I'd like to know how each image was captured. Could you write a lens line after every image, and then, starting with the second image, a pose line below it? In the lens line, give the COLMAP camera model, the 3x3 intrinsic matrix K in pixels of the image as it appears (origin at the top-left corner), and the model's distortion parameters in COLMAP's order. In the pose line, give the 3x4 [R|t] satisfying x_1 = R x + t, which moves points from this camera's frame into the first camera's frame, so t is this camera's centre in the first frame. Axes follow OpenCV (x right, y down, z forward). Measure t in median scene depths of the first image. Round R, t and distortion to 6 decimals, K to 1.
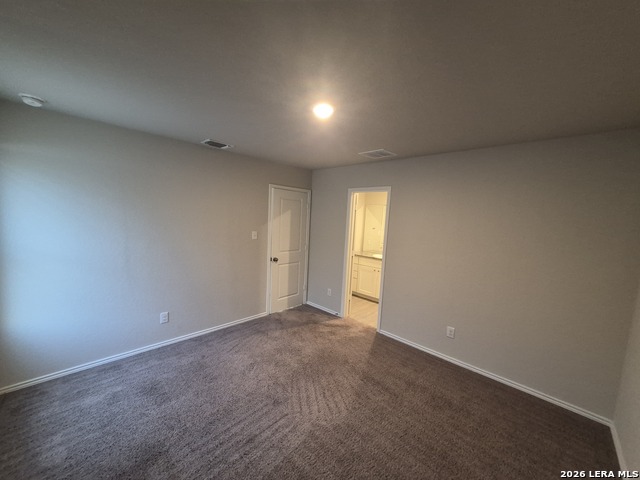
lens RADIAL K [[251.3, 0, 315.2], [0, 251.3, 242.8], [0, 0, 1]] dist [0.008664, -0.000495]
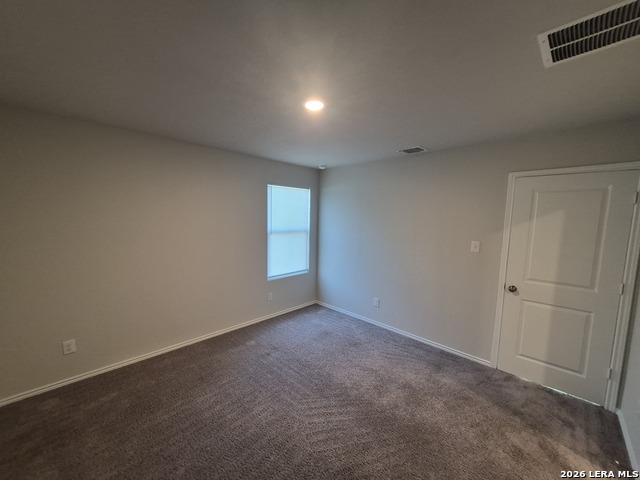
lens RADIAL K [[251.3, 0, 315.2], [0, 251.3, 242.8], [0, 0, 1]] dist [0.008664, -0.000495]
pose [[-0.012114, 0.059471, -0.998157, 0.530959], [-0.119141, 0.991033, 0.060492, -0.031459], [0.992803, 0.119654, -0.004920, 0.550913]]
